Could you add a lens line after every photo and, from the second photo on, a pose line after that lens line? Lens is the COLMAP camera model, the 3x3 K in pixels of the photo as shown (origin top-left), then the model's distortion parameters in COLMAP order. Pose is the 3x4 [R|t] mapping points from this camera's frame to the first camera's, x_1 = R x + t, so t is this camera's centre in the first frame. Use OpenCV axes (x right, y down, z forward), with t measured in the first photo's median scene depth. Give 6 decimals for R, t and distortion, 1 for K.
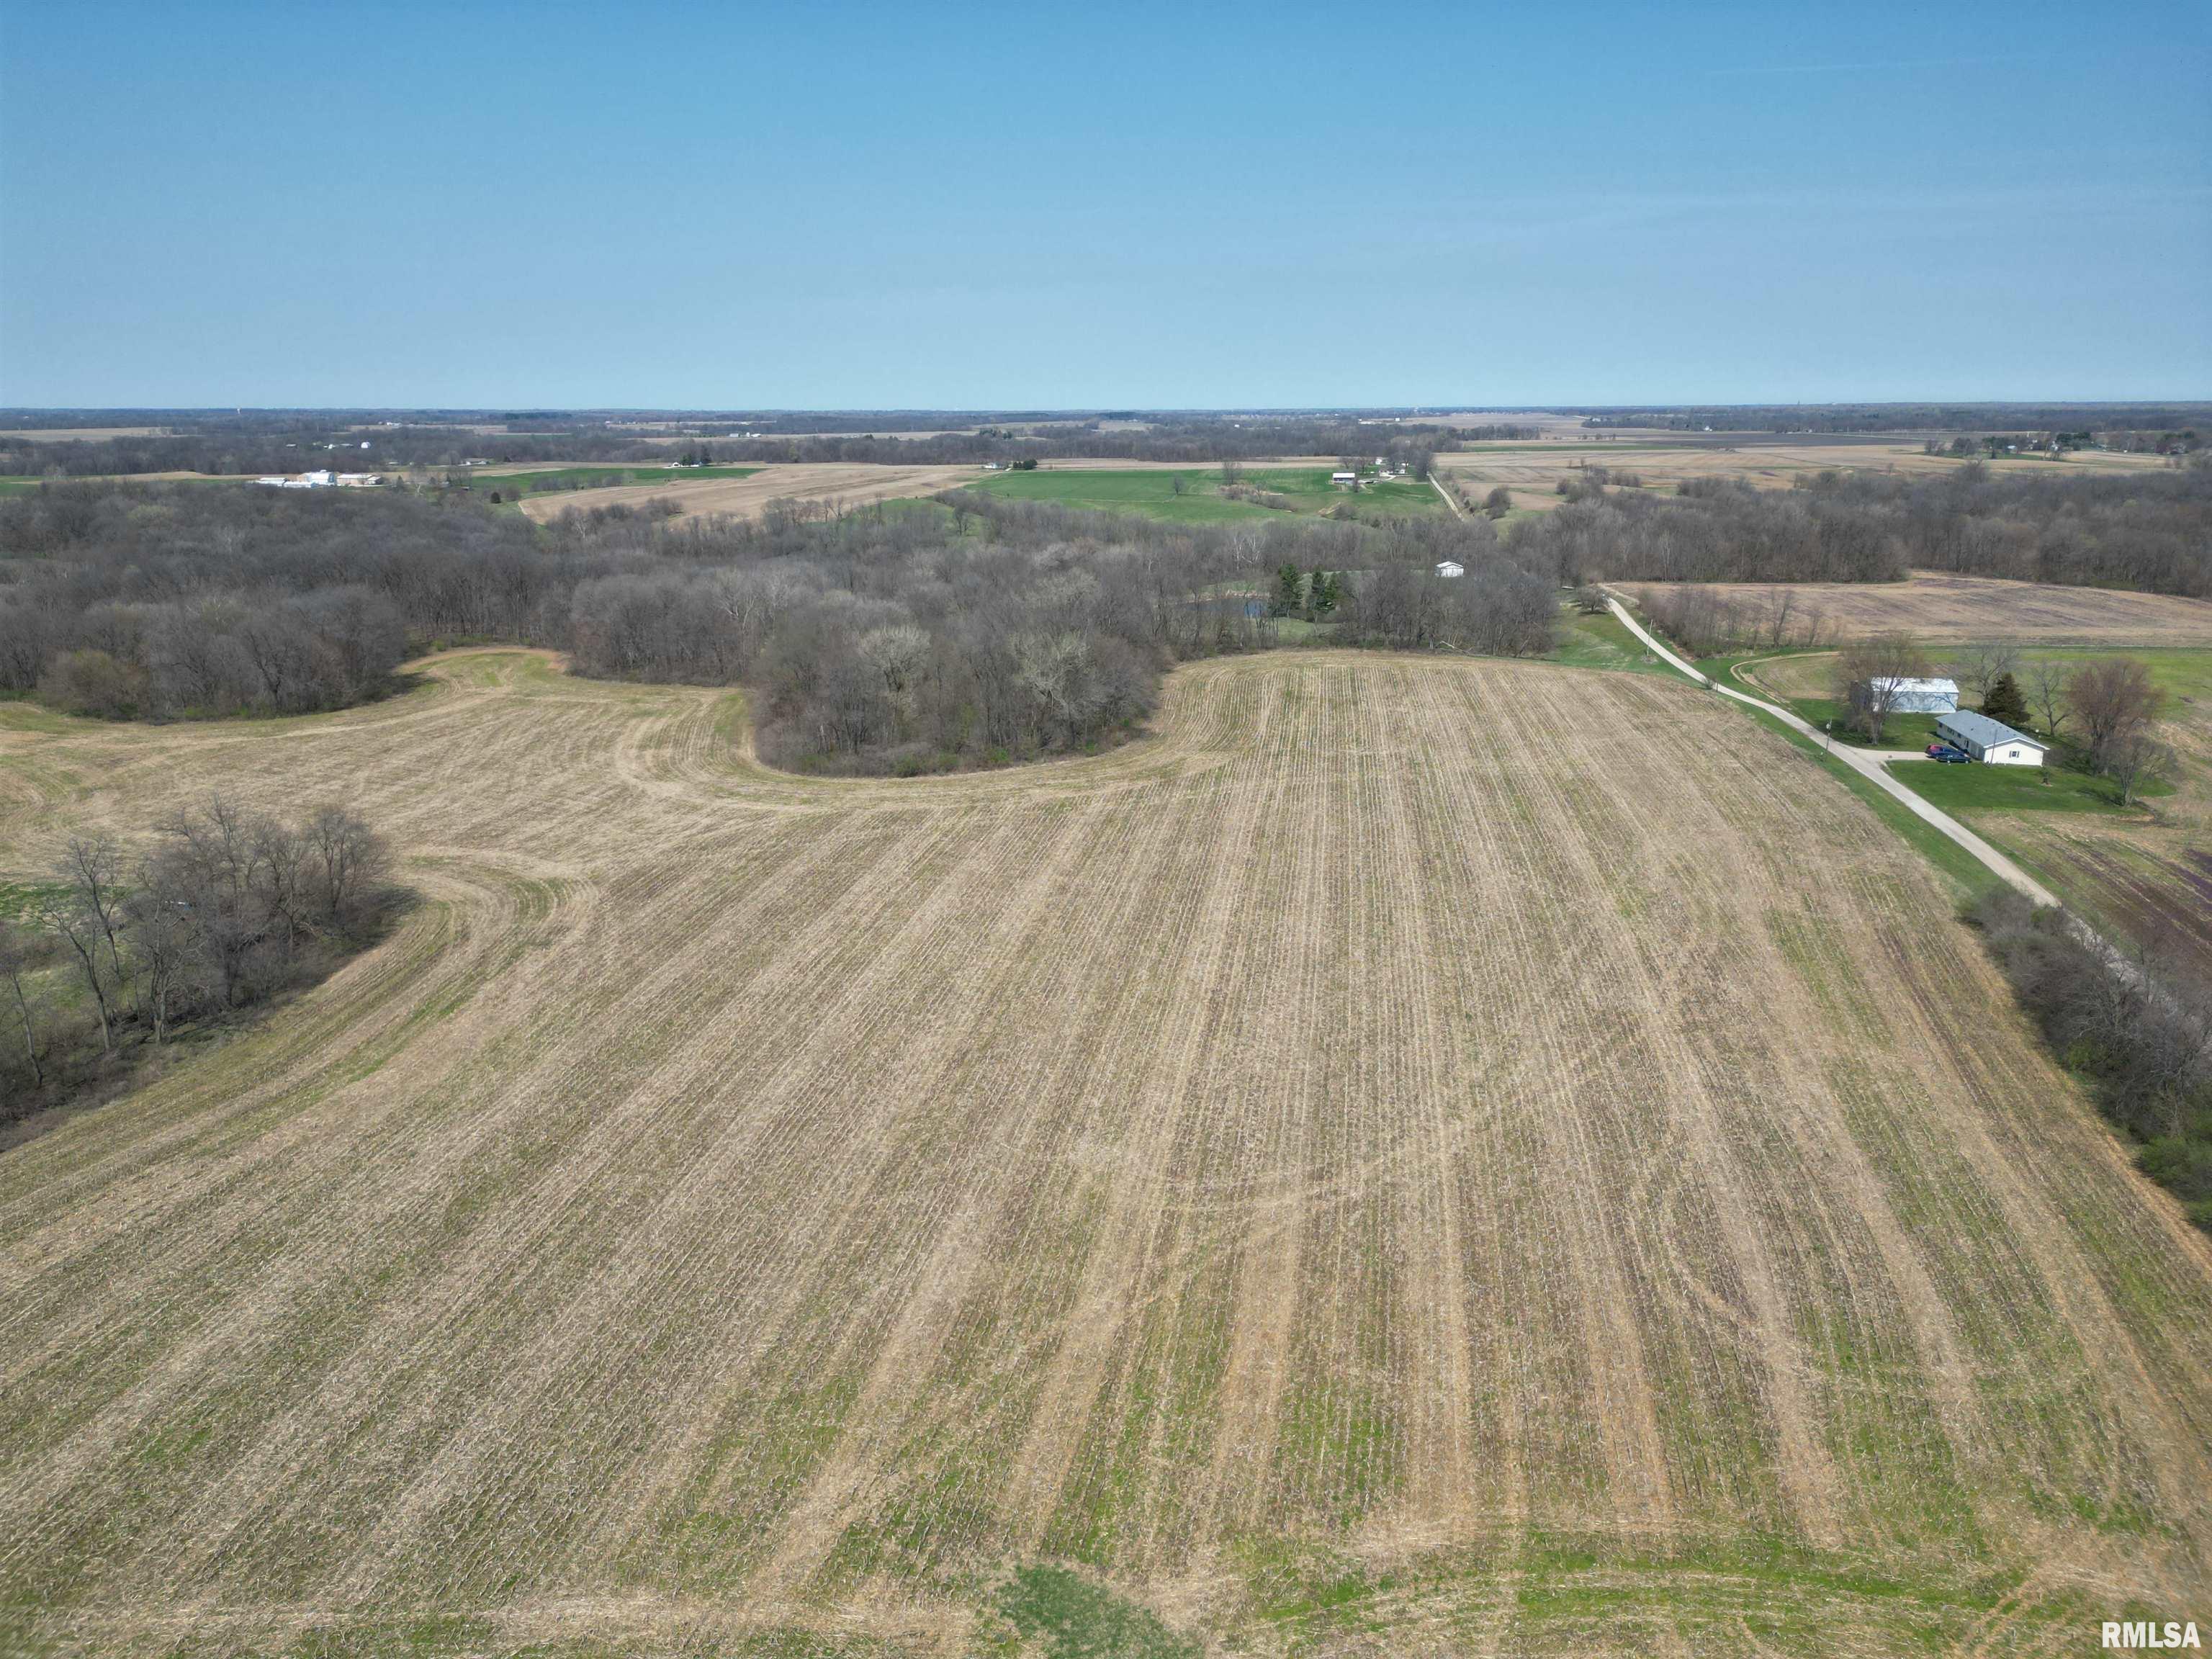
lens RADIAL K [[1531.1, 0, 1106.0], [0, 1531.1, 829.5], [0, 0, 1]] dist [0.084126, -0.086035]
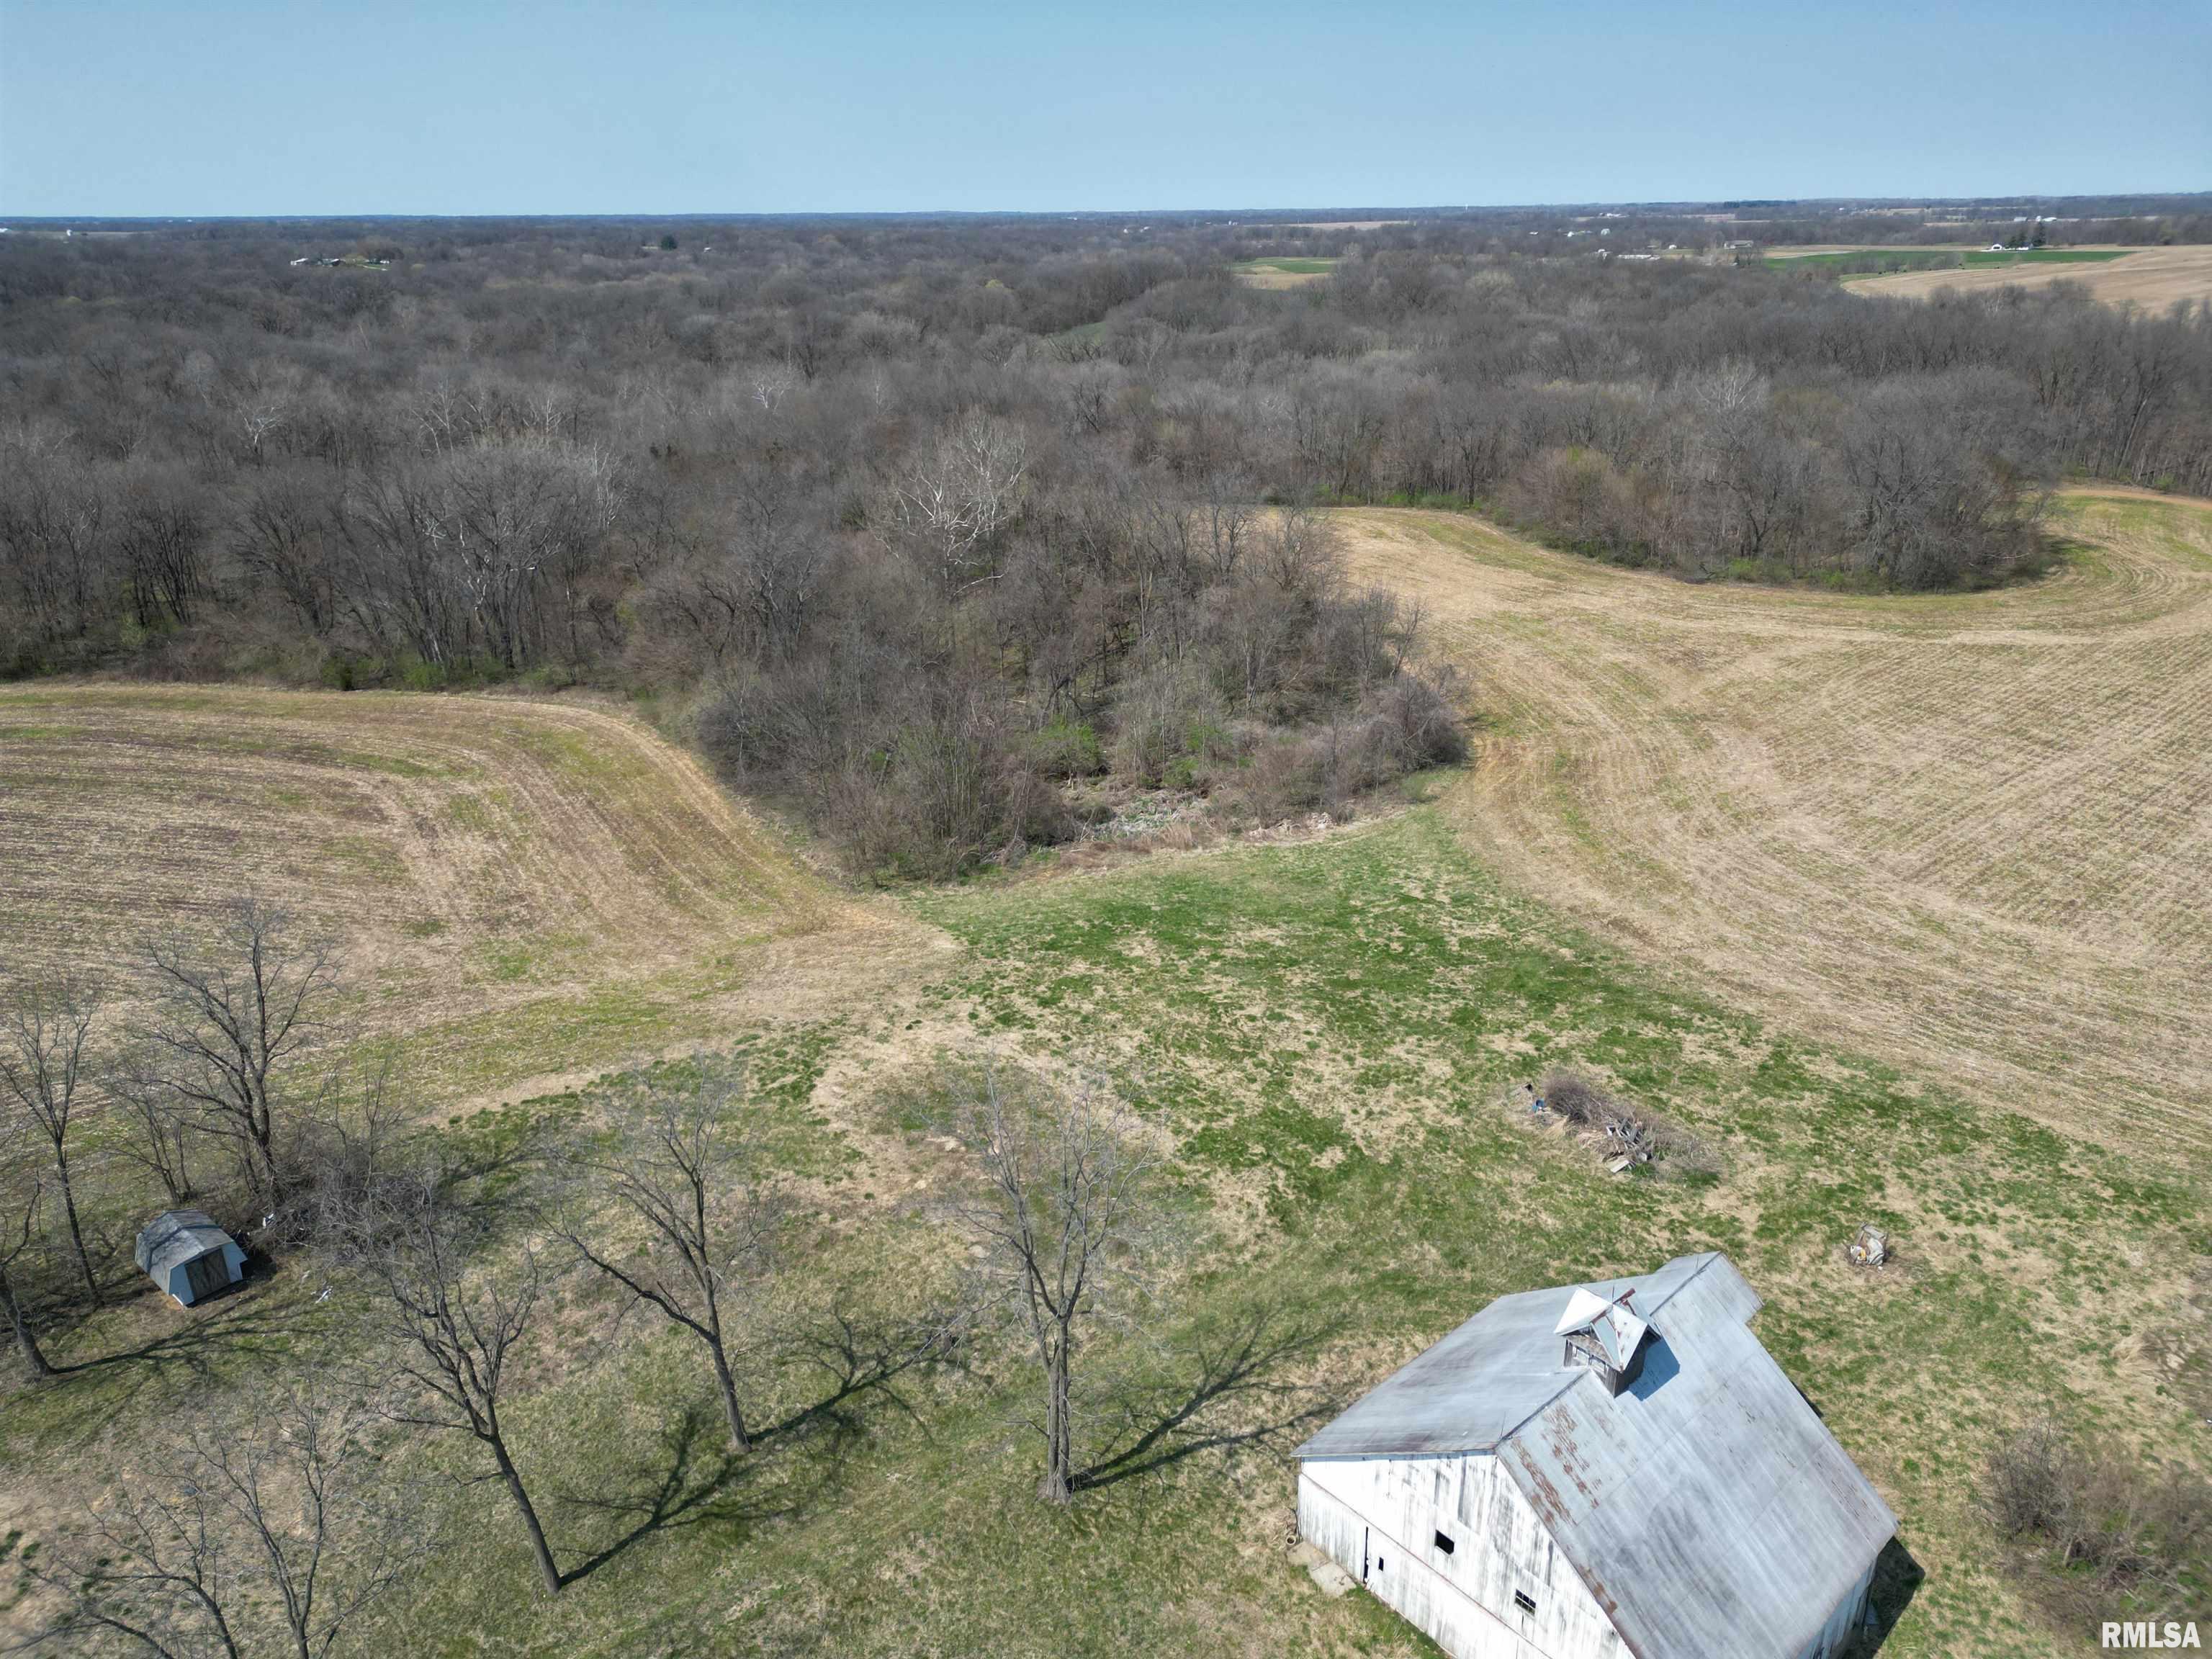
lens RADIAL K [[1541.8, 0, 1106.0], [0, 1541.8, 829.5], [0, 0, 1]] dist [0.059218, -0.051385]
pose [[0.765838, 0.234947, -0.598575, -0.419094], [-0.163526, 0.971417, 0.172070, -0.042520], [0.621894, -0.033895, 0.782368, 0.396183]]
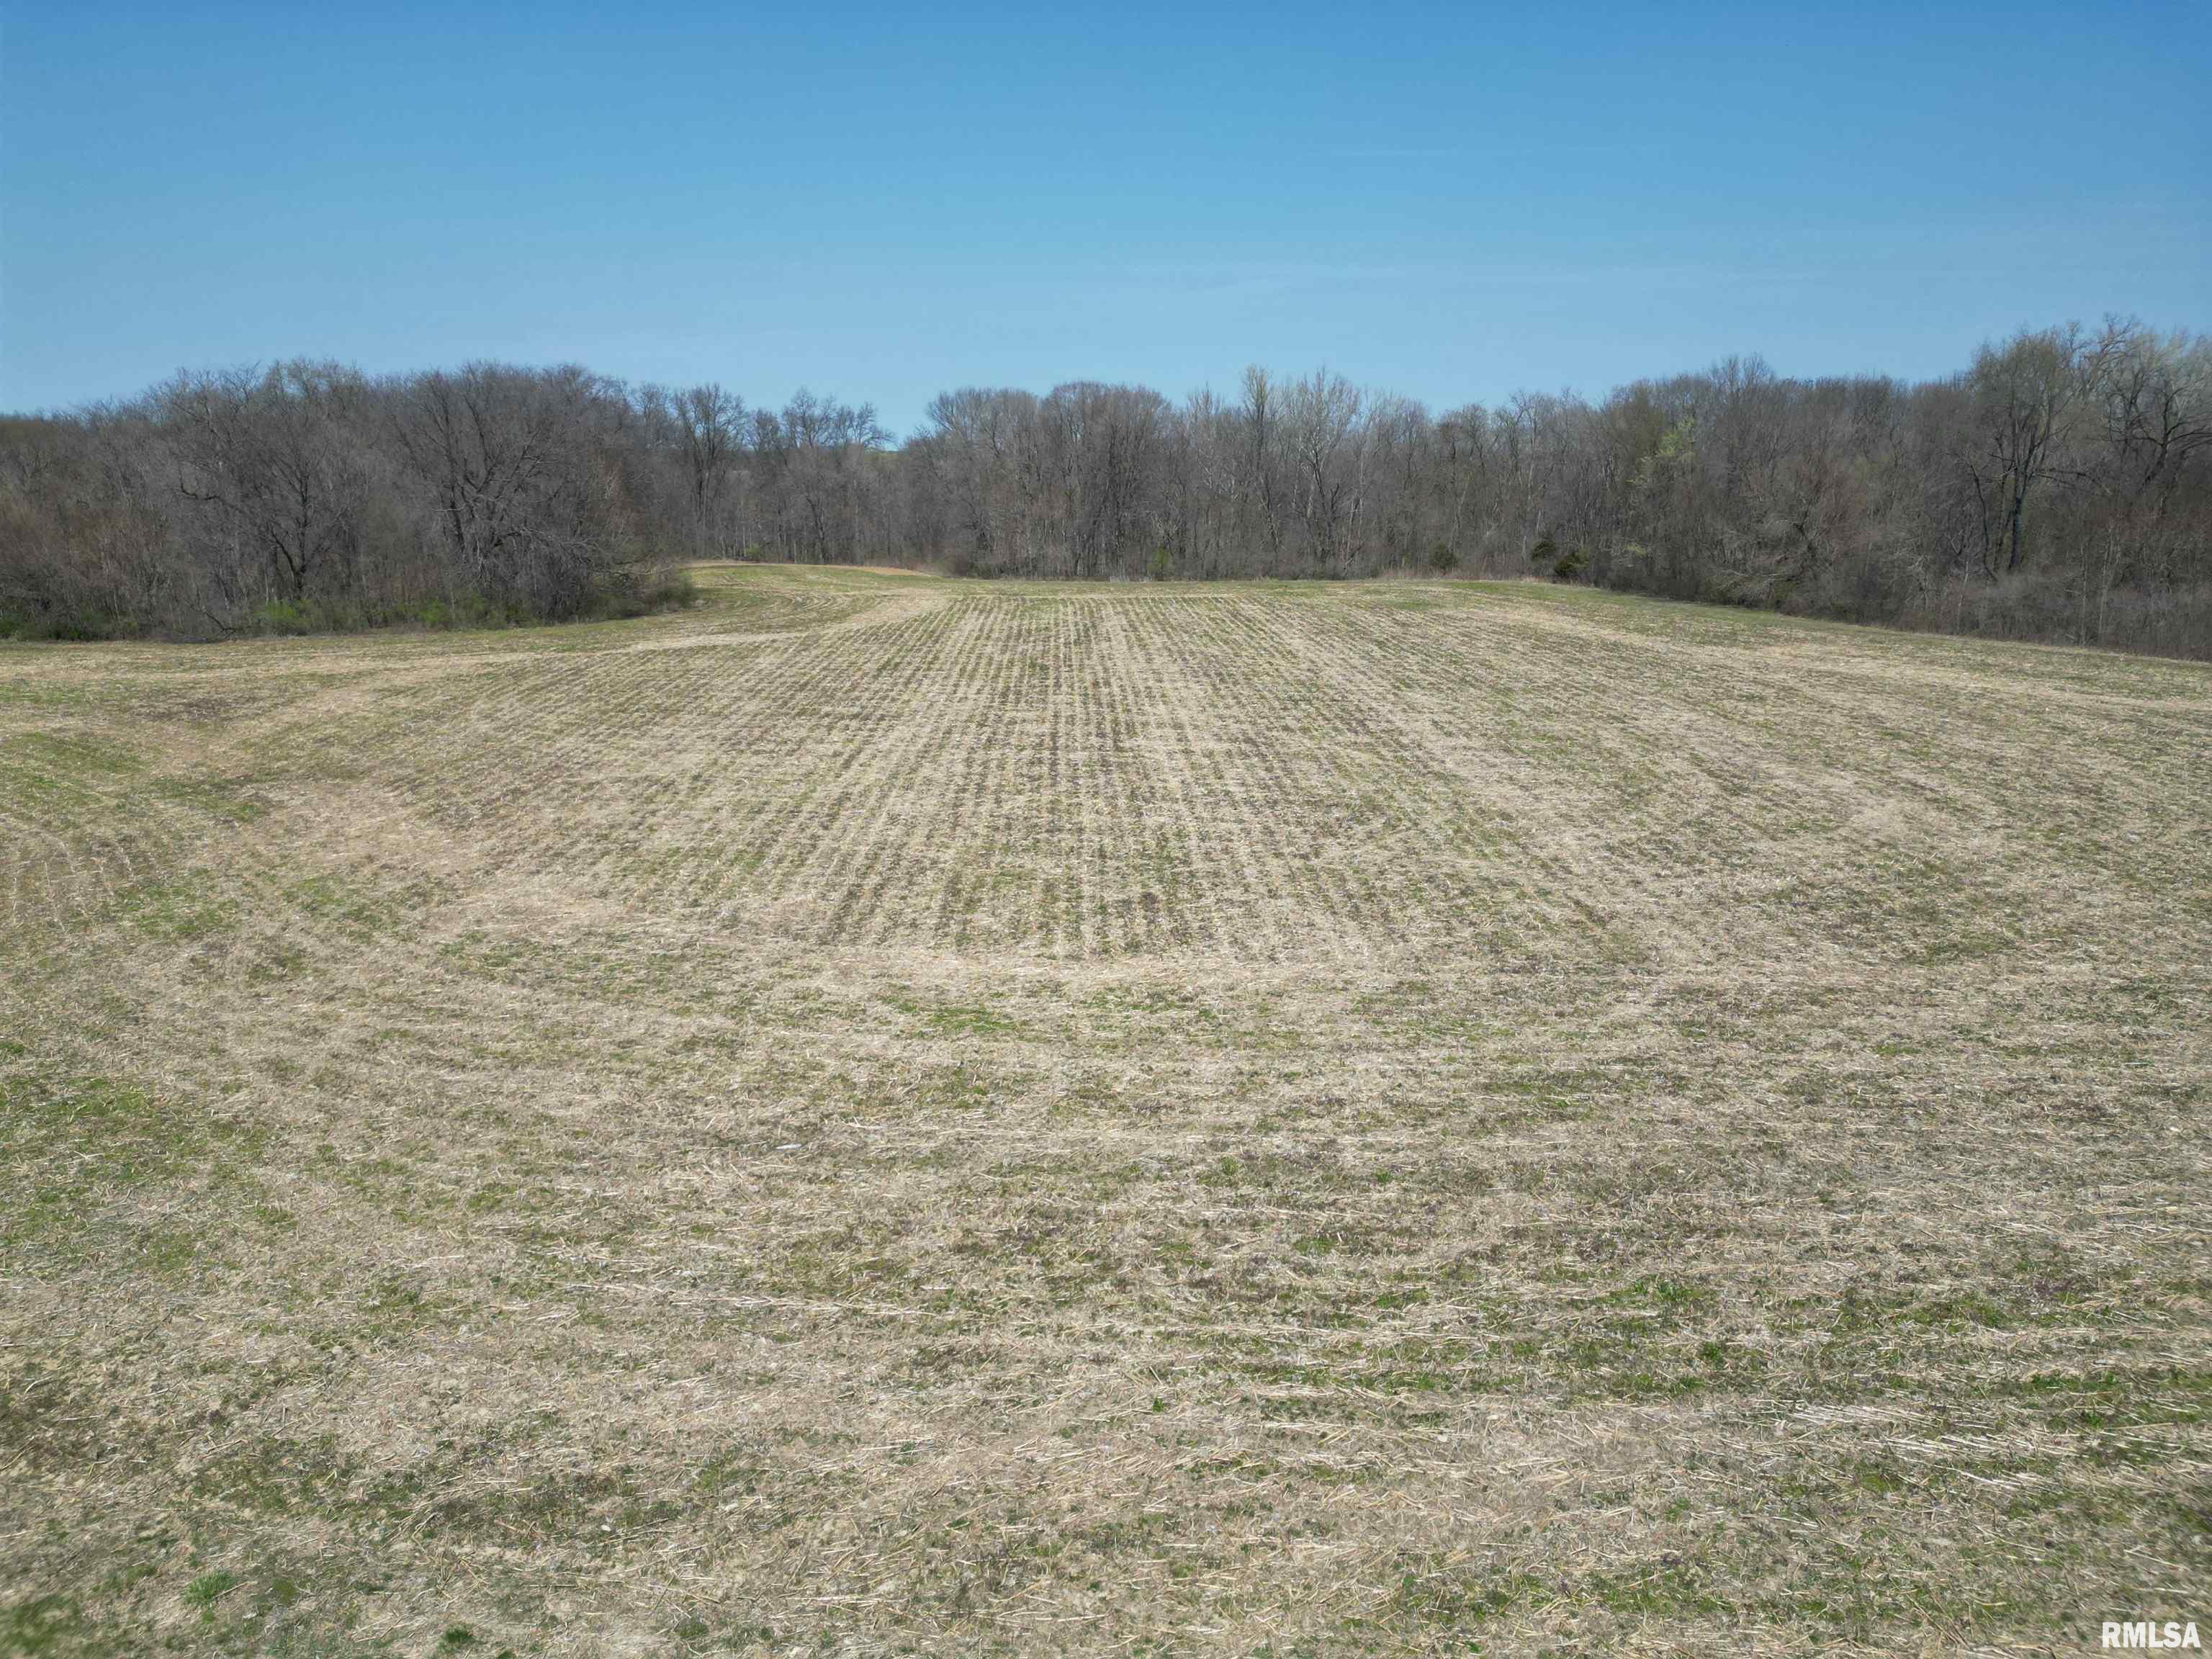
lens RADIAL K [[1531.1, 0, 1106.0], [0, 1531.1, 829.5], [0, 0, 1]] dist [0.084126, -0.086035]
pose [[0.986811, -0.033649, 0.158339, -0.486292], [0.038708, 0.998830, -0.028977, -0.005141], [-0.157178, 0.034724, 0.986960, 0.646612]]
